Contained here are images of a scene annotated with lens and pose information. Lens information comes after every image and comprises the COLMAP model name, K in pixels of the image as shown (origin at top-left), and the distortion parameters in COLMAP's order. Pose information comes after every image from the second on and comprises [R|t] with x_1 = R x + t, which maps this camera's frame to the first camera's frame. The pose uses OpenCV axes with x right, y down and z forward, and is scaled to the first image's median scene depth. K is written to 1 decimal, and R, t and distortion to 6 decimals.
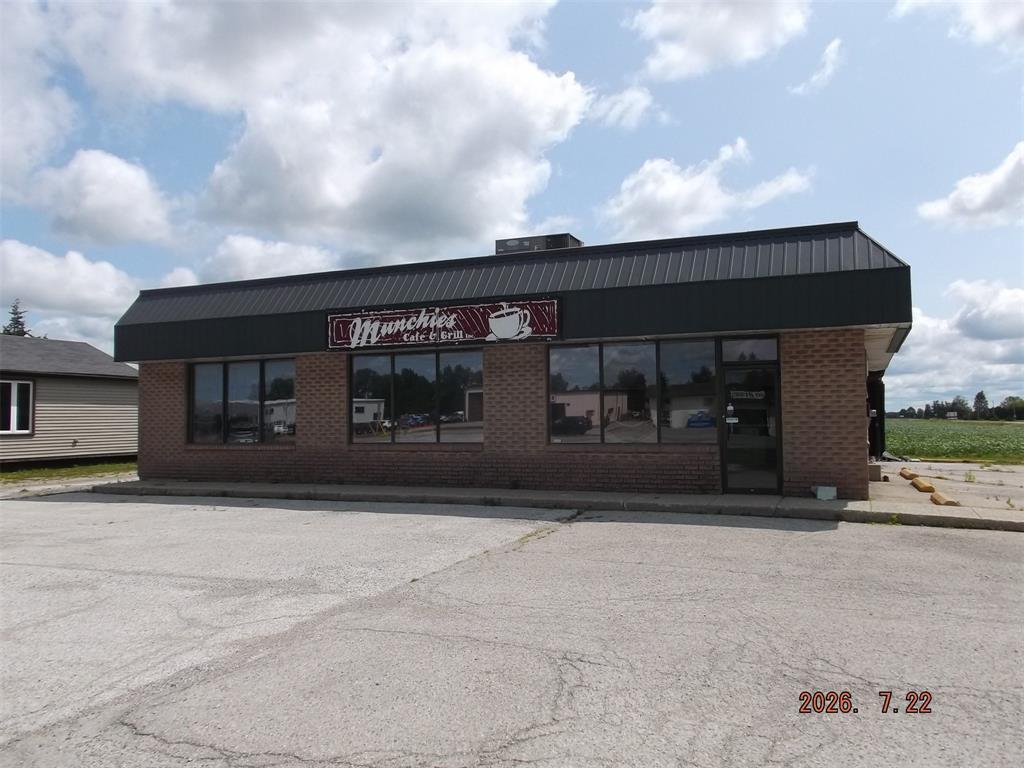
lens RADIAL K [[826.8, 0, 503.0], [0, 826.8, 381.0], [0, 0, 1]] dist [-0.006461, -0.004353]
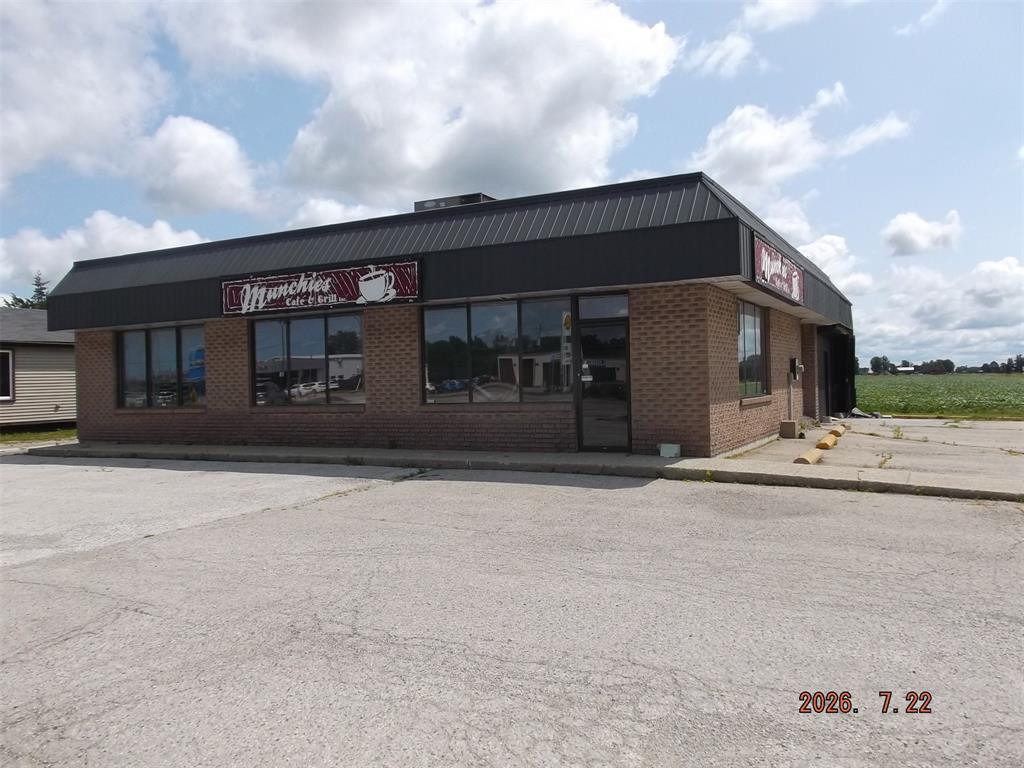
lens RADIAL K [[826.8, 0, 521.9], [0, 826.8, 389.4], [0, 0, 1]] dist [-0.006461, -0.004353]
pose [[0.996709, -0.013215, -0.079980, 0.263060], [0.017837, 0.998195, 0.057355, 0.001979], [0.079077, -0.058593, 0.995145, 0.002122]]
